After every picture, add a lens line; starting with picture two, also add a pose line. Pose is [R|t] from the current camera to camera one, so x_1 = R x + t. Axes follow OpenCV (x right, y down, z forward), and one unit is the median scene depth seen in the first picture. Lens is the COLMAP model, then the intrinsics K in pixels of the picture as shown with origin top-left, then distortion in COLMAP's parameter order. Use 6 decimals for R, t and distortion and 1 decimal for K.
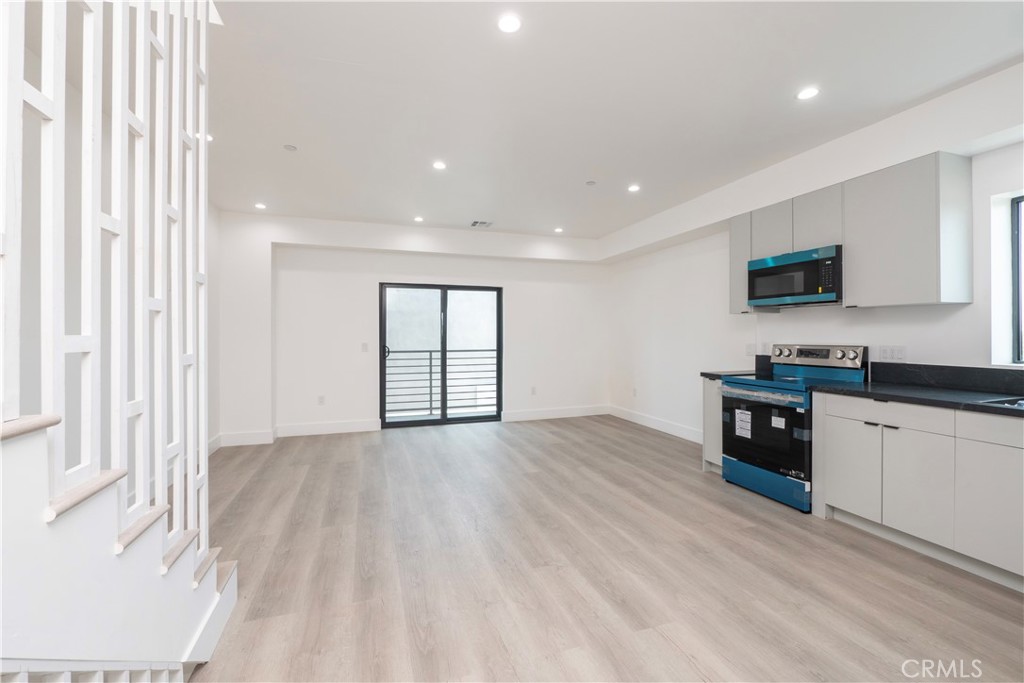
lens RADIAL K [[425.8, 0, 506.1], [0, 425.8, 335.5], [0, 0, 1]] dist [-0.009601, 0.000259]
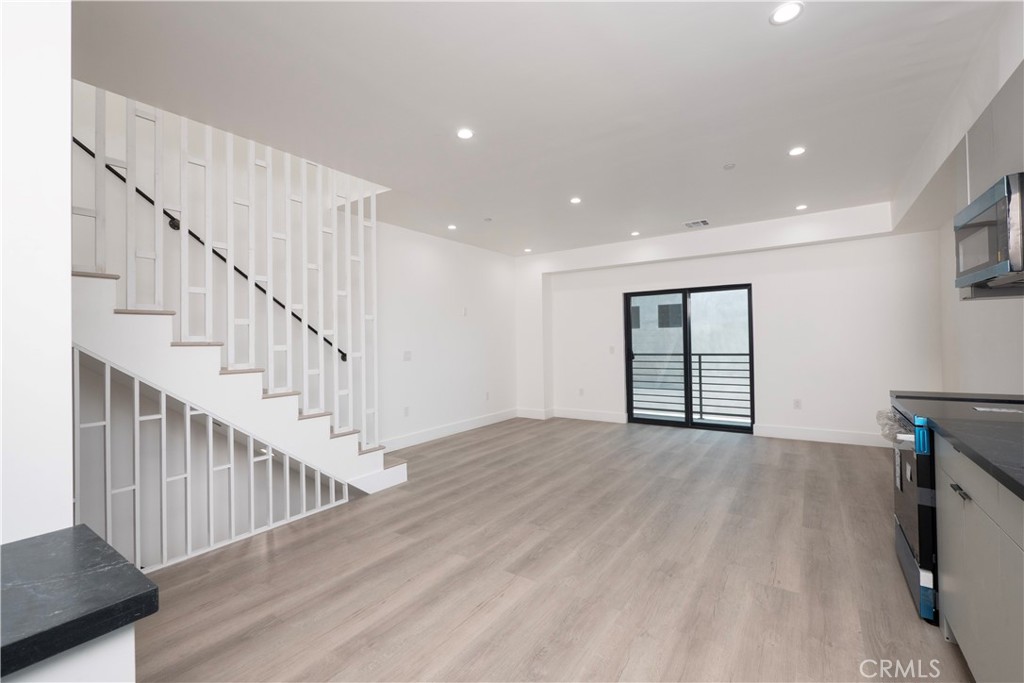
lens RADIAL K [[425.8, 0, 511.2], [0, 425.8, 332.8], [0, 0, 1]] dist [-0.009601, 0.000259]
pose [[0.608834, -0.025243, -0.792896, 0.729014], [0.015898, 0.999681, -0.019619, -0.002302], [0.793138, -0.000661, 0.609041, 0.119378]]
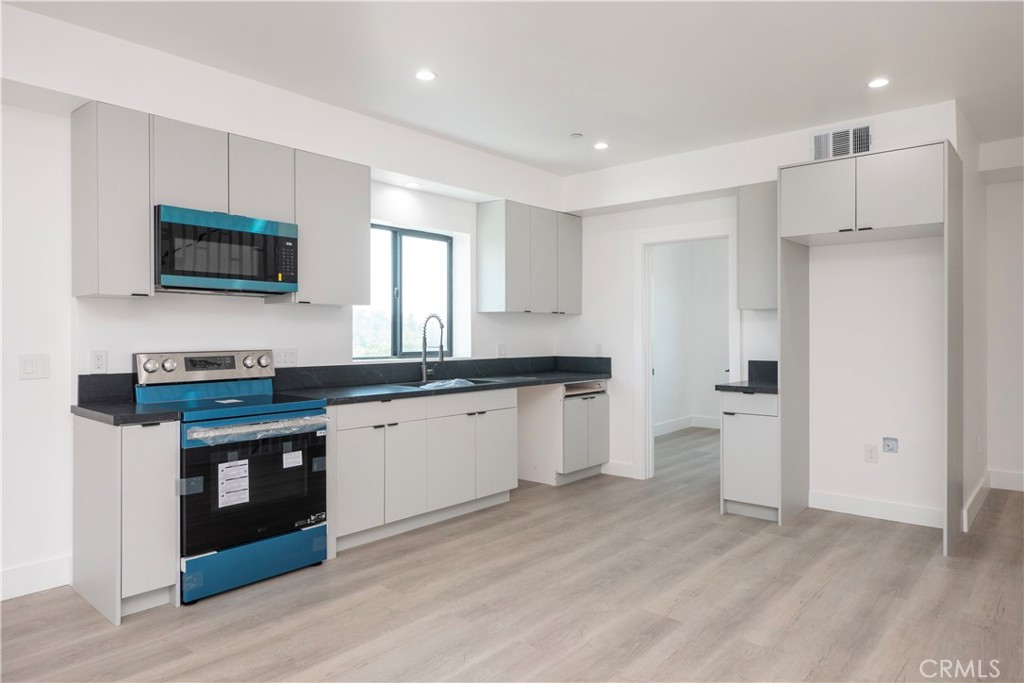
lens RADIAL K [[654.2, 0, 509.6], [0, 654.2, 337.6], [0, 0, 1]] dist [-0.002830, 0.001459]
pose [[-0.520237, -0.000398, 0.854022, -0.443397], [0.004826, 0.999983, 0.003406, -0.000256], [-0.854008, 0.005893, -0.520226, 1.161912]]
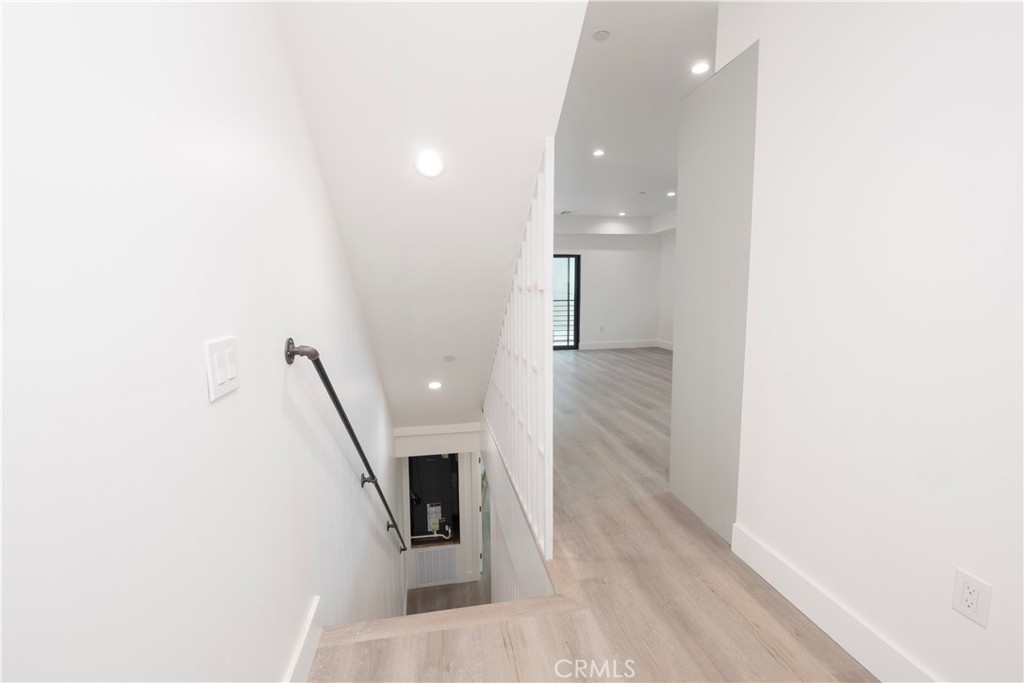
lens RADIAL K [[425.8, 0, 509.4], [0, 425.8, 336.0], [0, 0, 1]] dist [-0.009601, 0.000259]
pose [[0.990422, 0.008063, -0.137838, -0.085337], [0.007485, 0.993690, 0.111910, -0.014591], [0.137871, -0.111869, 0.984112, -0.832685]]
